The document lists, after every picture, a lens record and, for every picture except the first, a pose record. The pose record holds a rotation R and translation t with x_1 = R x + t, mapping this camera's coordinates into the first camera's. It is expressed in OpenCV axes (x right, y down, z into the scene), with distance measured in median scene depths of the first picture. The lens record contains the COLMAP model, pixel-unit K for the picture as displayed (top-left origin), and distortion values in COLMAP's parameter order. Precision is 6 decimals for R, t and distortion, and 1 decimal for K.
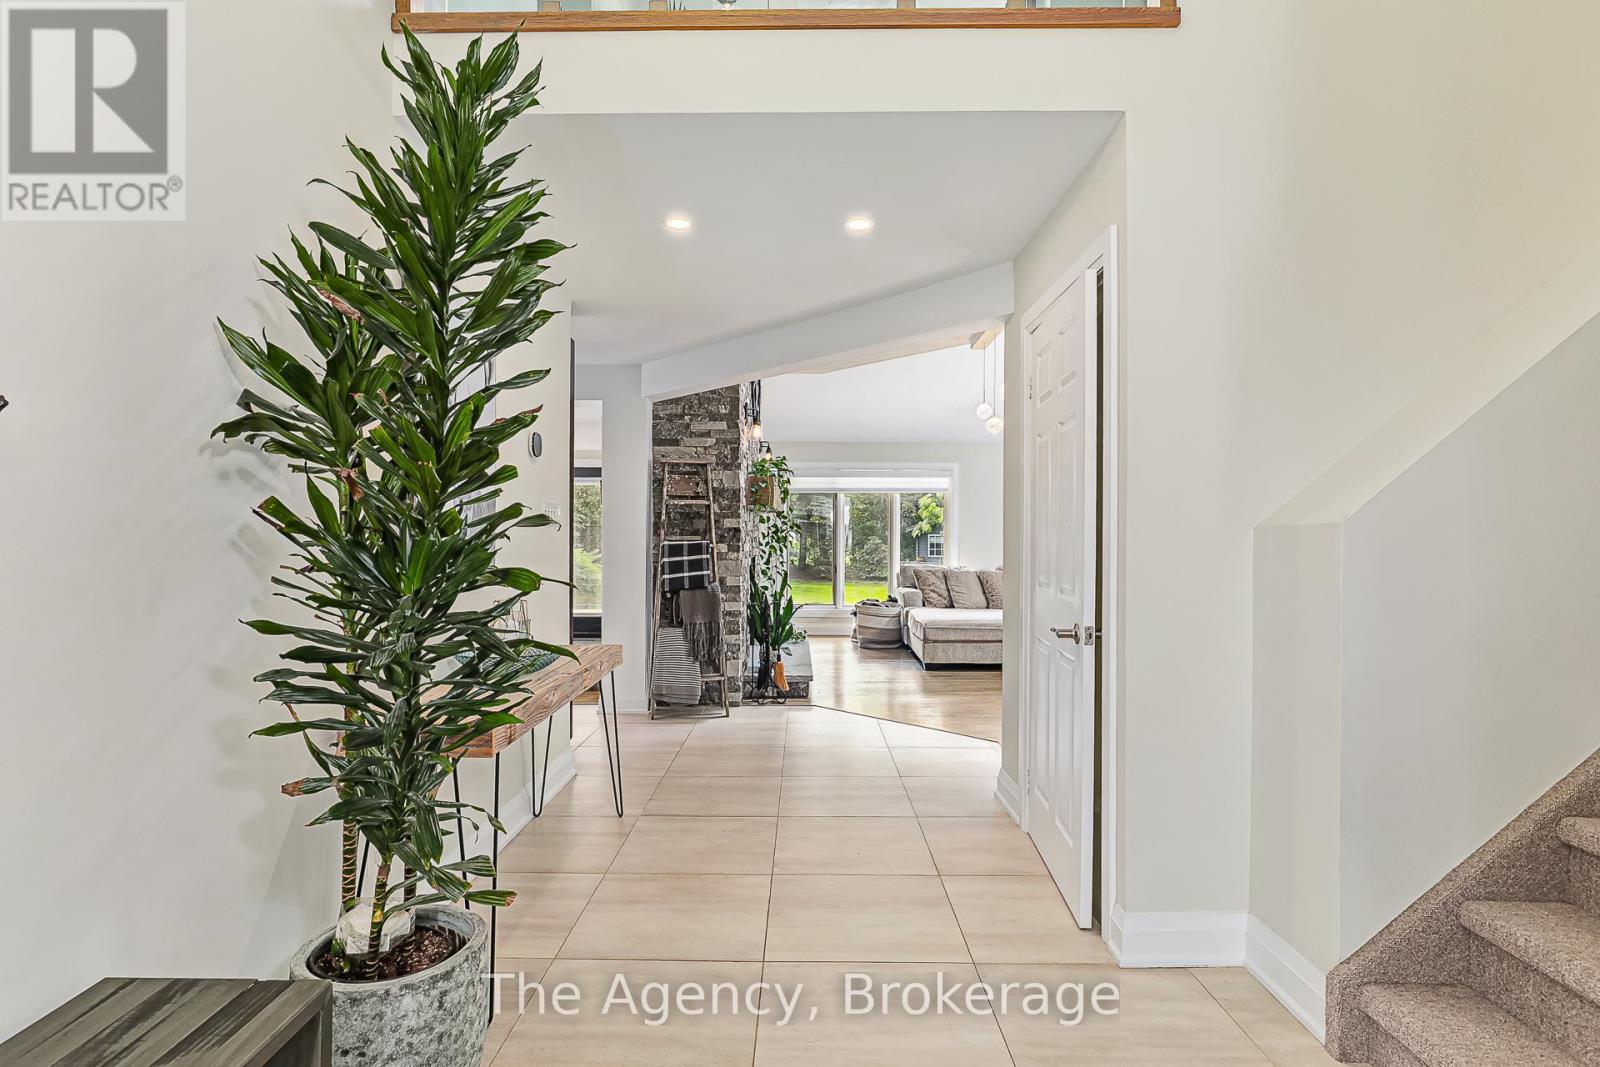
lens RADIAL K [[785.5, 0, 798.4], [0, 785.5, 534.8], [0, 0, 1]] dist [-0.003245, 0.000062]
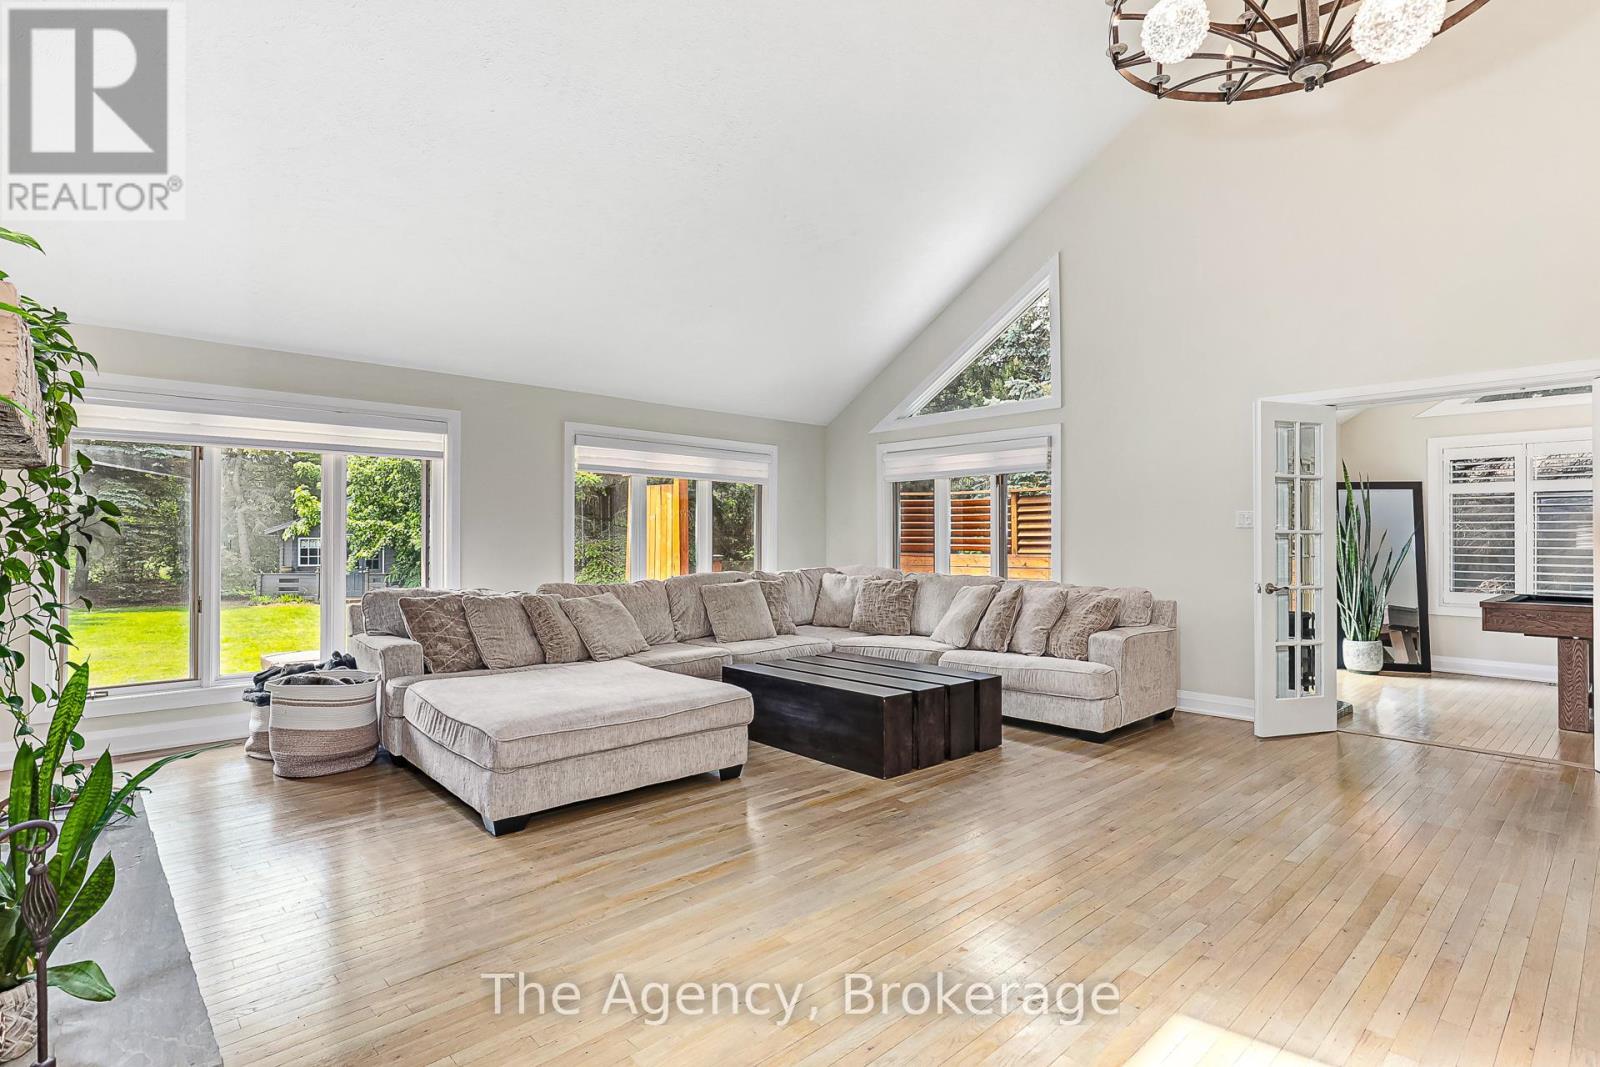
lens RADIAL K [[785.5, 0, 798.3], [0, 785.5, 530.0], [0, 0, 1]] dist [-0.003245, 0.000062]
pose [[0.731977, 0.007963, 0.681283, -0.013021], [-0.000233, 0.999935, -0.011437, 0.003606], [-0.681329, 0.008213, 0.731931, 0.449271]]
